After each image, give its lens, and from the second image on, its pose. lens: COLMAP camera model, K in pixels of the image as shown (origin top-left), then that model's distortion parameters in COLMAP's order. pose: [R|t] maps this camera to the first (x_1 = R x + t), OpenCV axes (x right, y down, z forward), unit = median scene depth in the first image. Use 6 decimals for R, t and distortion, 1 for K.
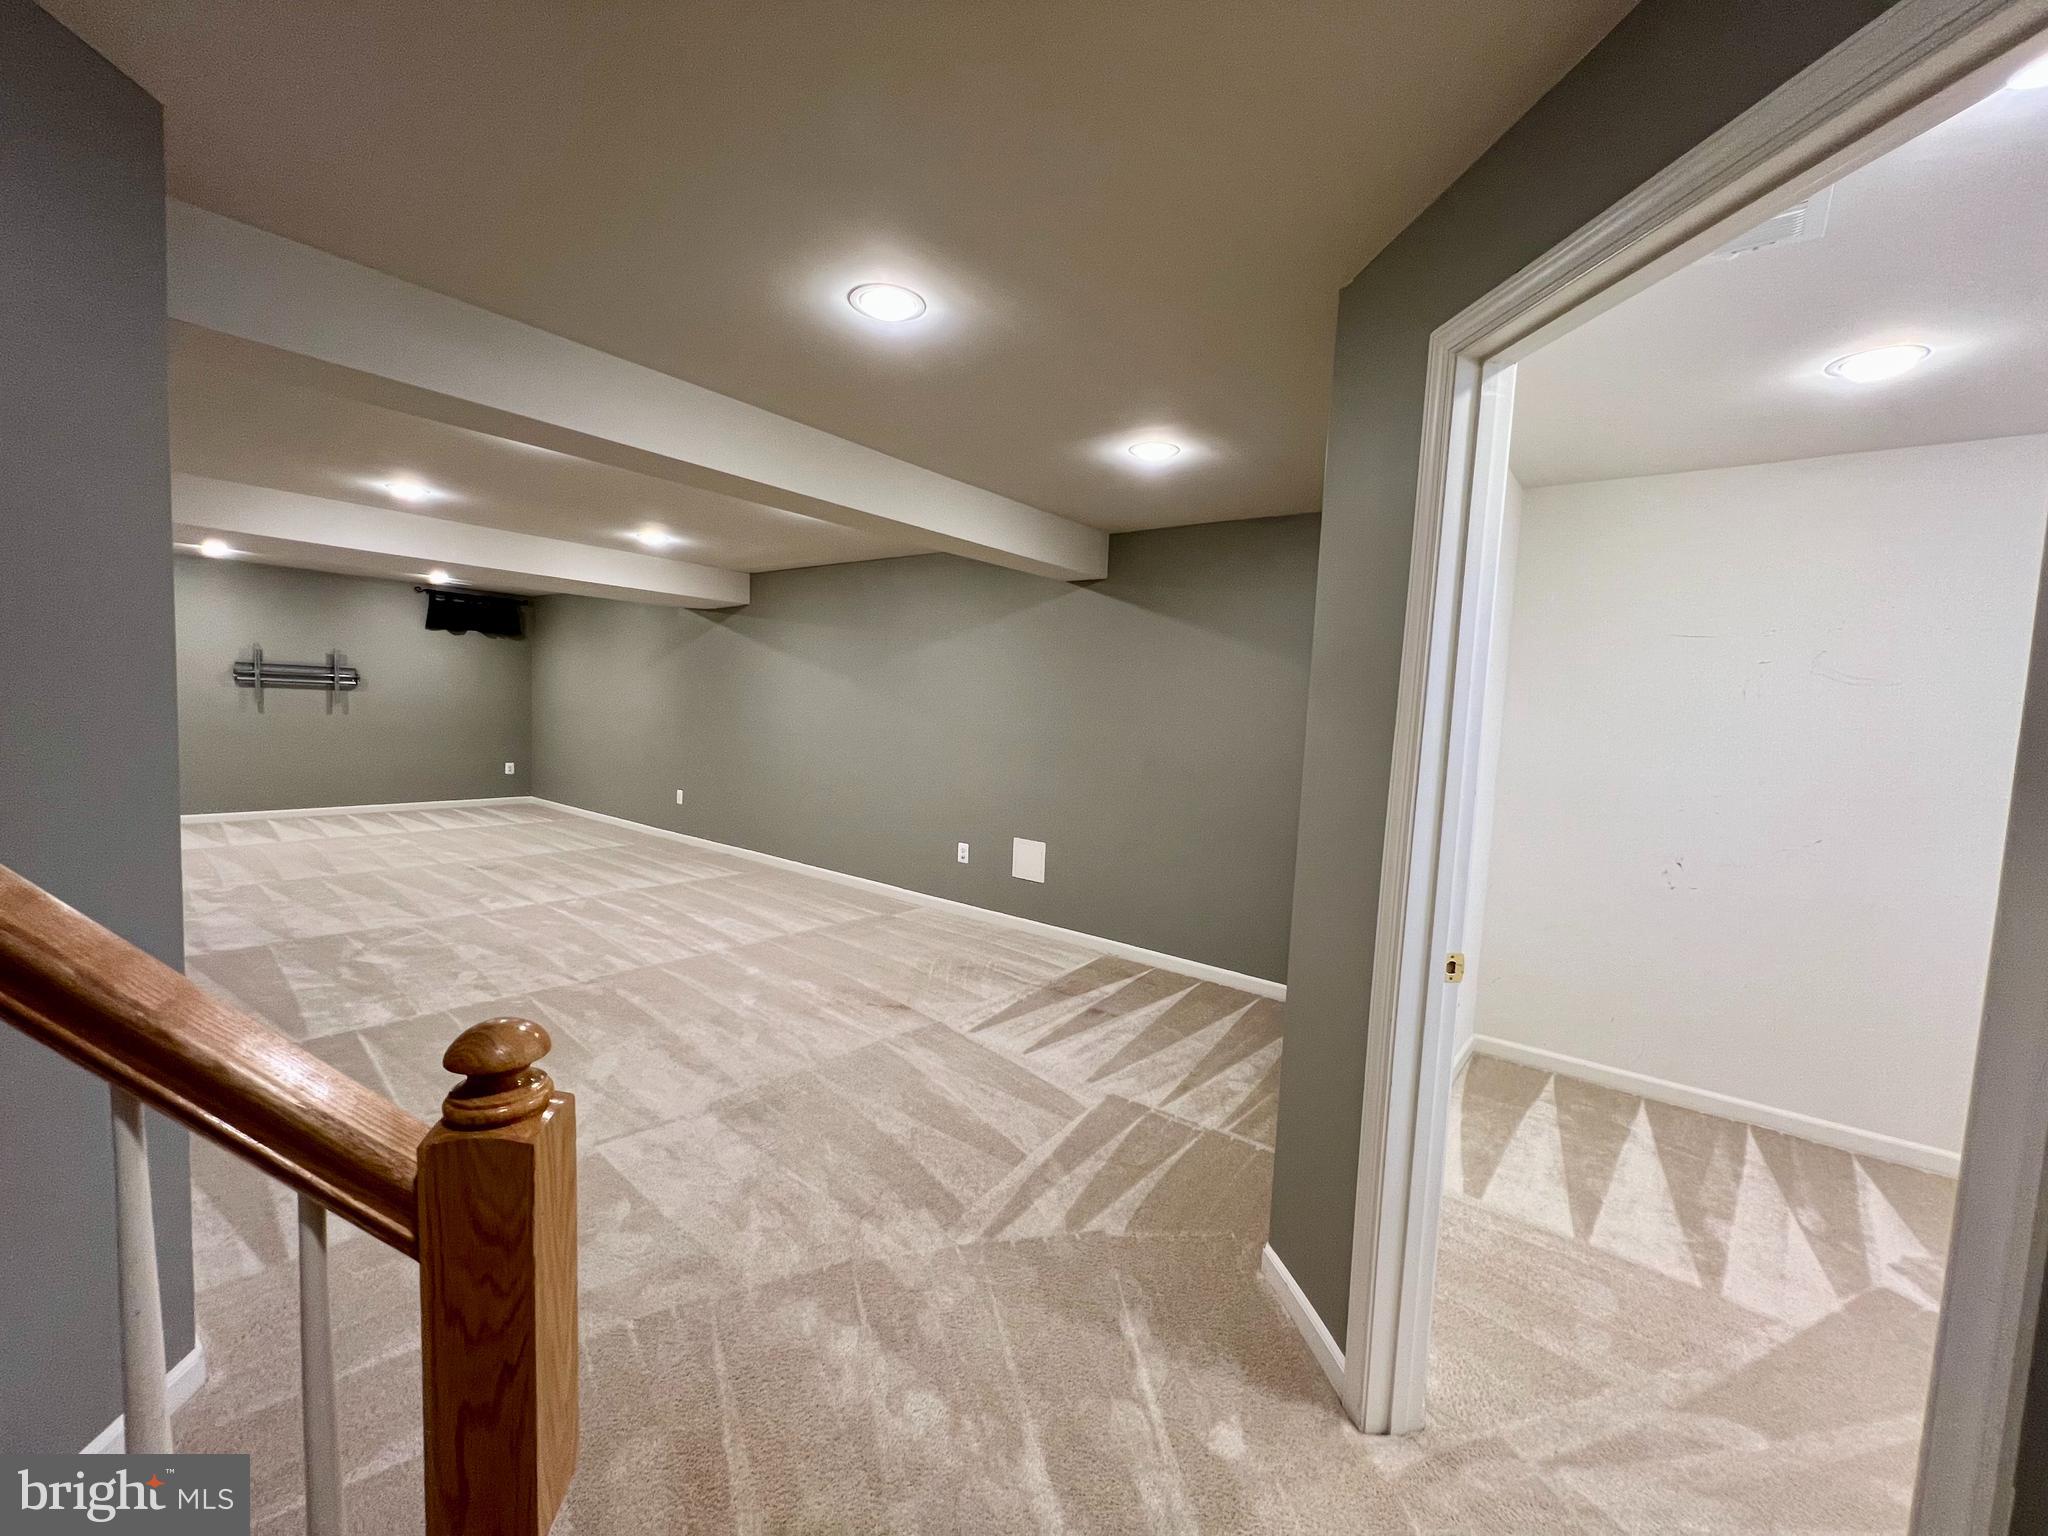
lens RADIAL K [[810.1, 0, 1024.9], [0, 810.1, 764.1], [0, 0, 1]] dist [0.000086, -0.000206]
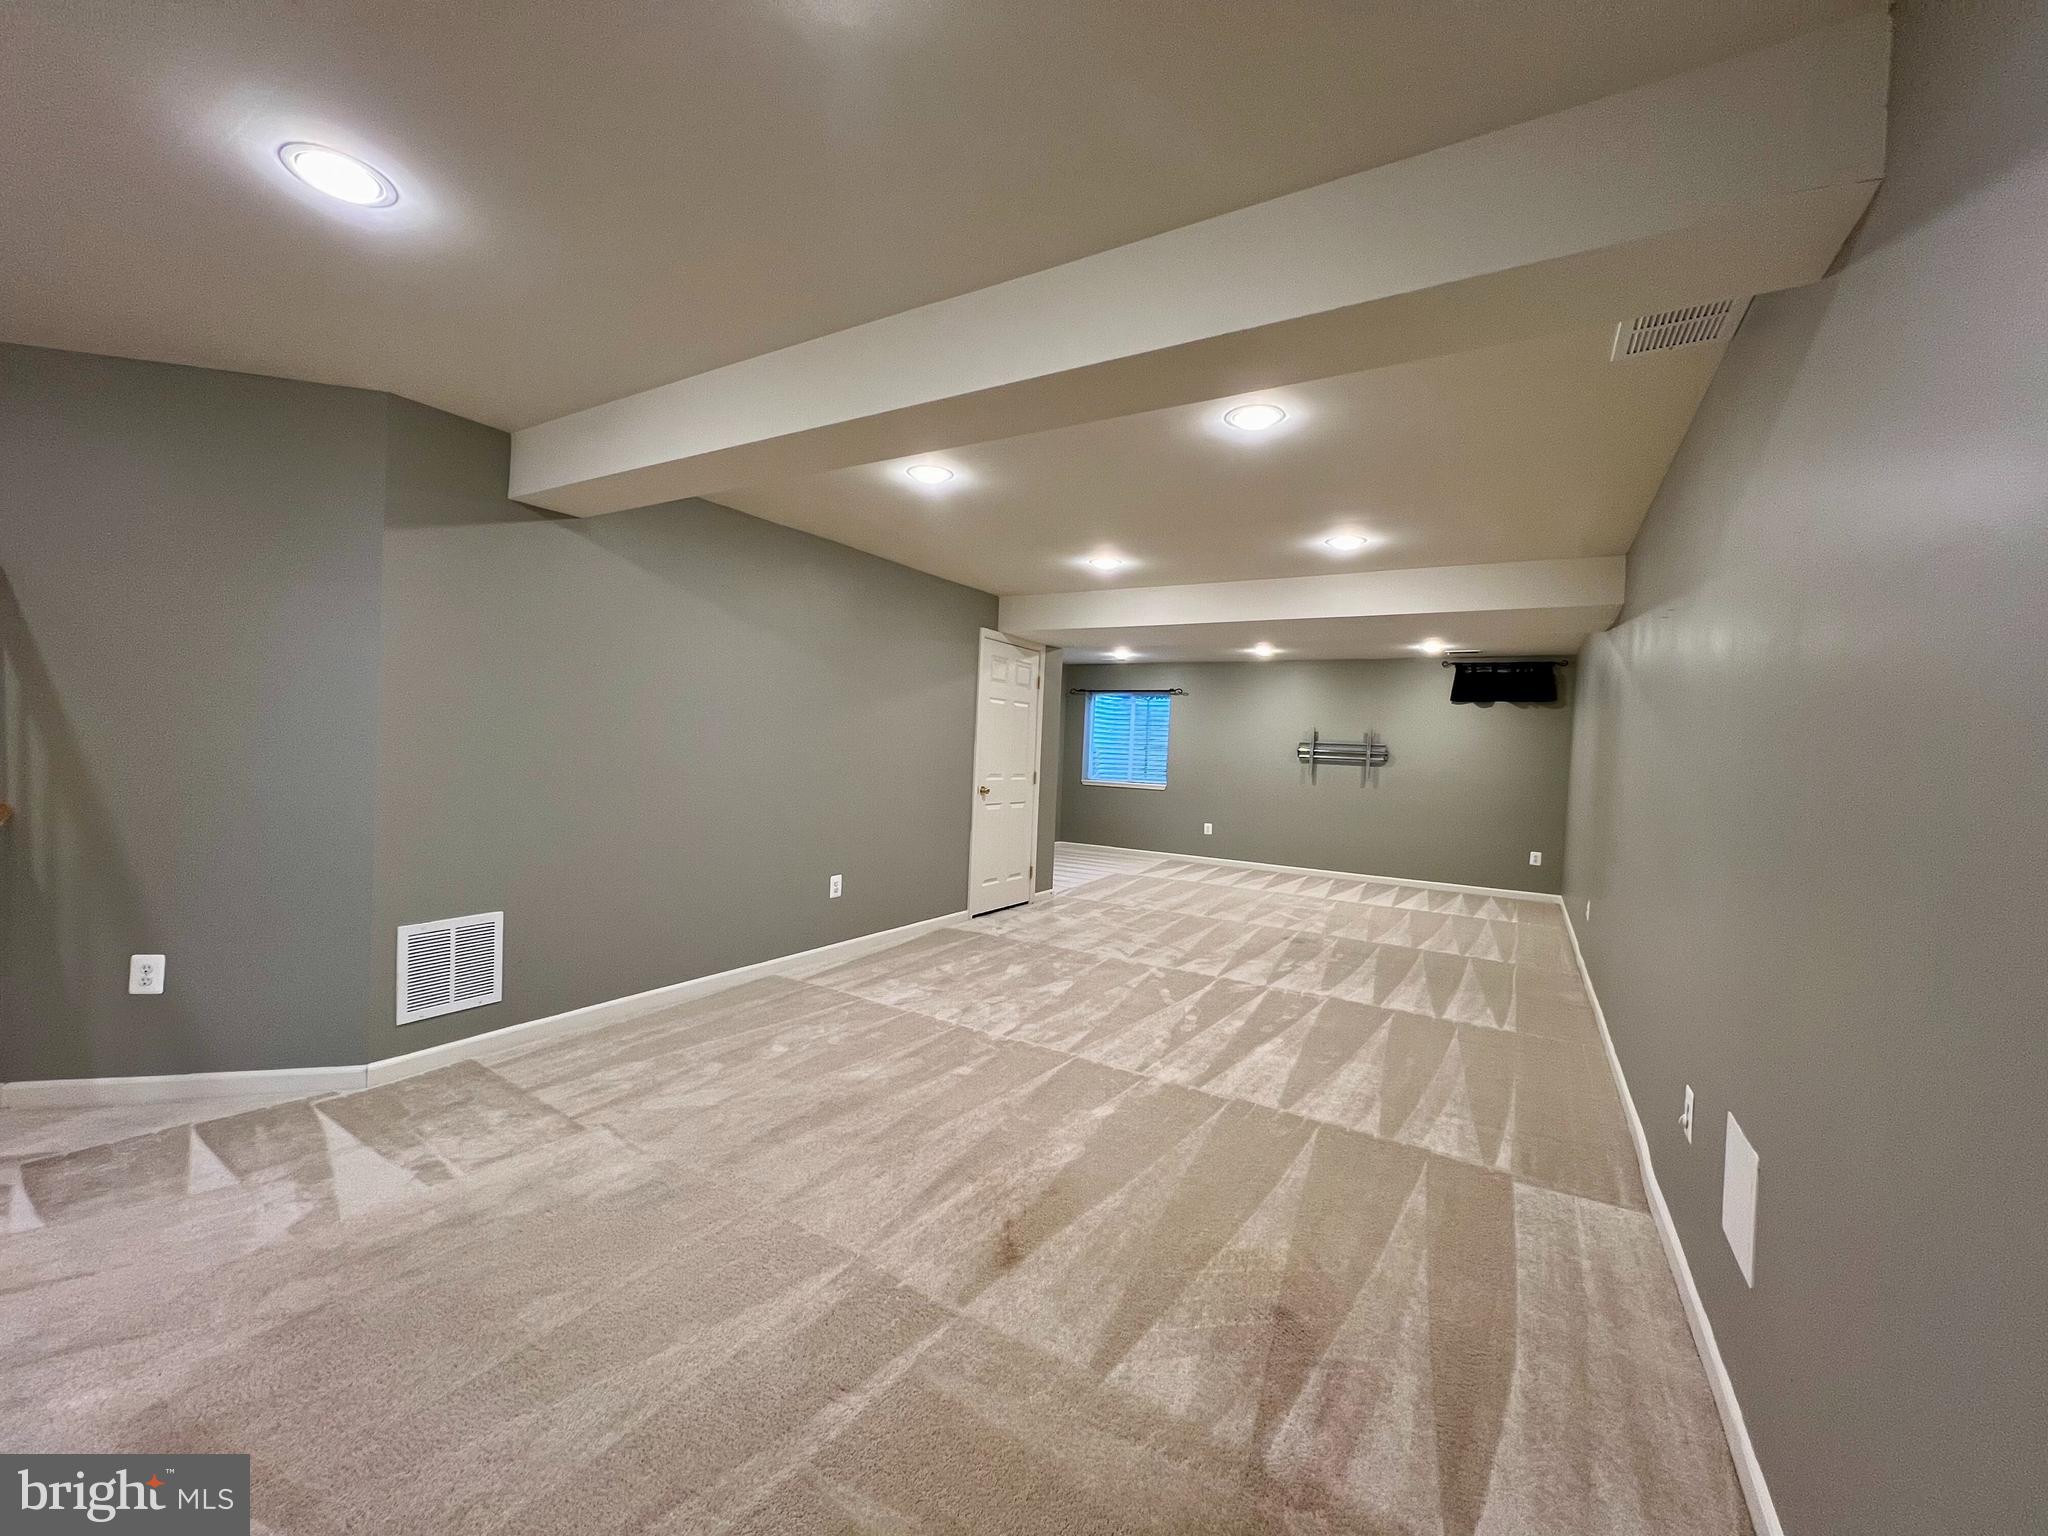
lens RADIAL K [[824.0, 0, 1017.2], [0, 824.0, 770.5], [0, 0, 1]] dist [0.001084, 0.000297]
pose [[0.126598, -0.014235, -0.991852, 0.179128], [-0.108230, 0.993729, -0.028077, -0.003856], [0.986032, 0.110903, 0.124264, 0.404492]]
